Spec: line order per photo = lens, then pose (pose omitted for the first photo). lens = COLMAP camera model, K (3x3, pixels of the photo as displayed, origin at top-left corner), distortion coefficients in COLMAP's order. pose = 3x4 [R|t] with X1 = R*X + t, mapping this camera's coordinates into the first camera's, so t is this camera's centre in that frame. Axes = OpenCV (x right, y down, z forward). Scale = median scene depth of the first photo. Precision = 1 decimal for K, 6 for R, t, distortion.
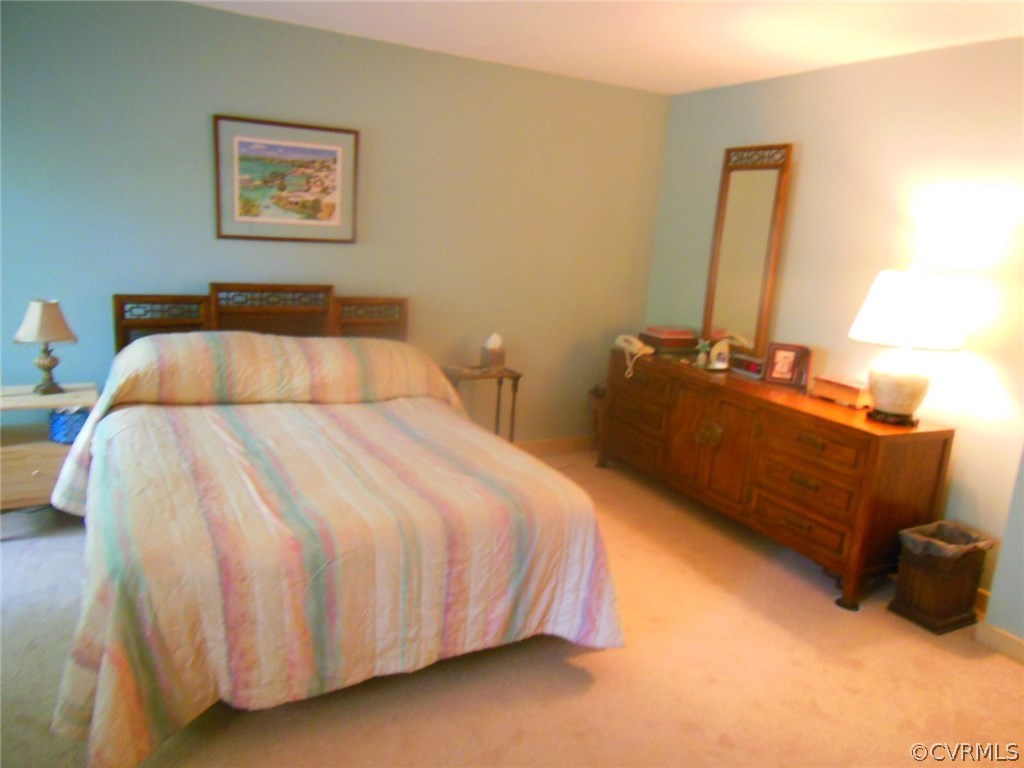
lens RADIAL K [[766.0, 0, 512.0], [0, 766.0, 384.0], [0, 0, 1]] dist [0.042100, 0.000709]
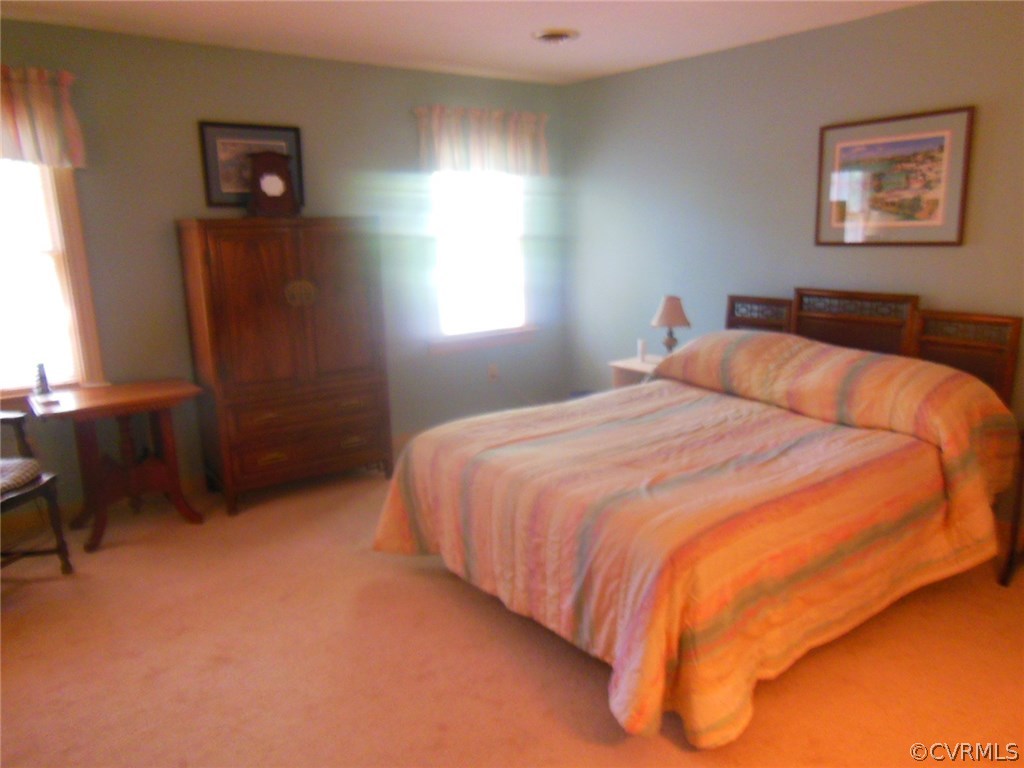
lens RADIAL K [[735.7, 0, 512.0], [0, 735.7, 384.0], [0, 0, 1]] dist [0.001017, 0.002183]
pose [[0.149608, 0.146448, -0.977840, 0.532150], [-0.176359, 0.977064, 0.119349, -0.052057], [0.972890, 0.154595, 0.172004, 0.450463]]
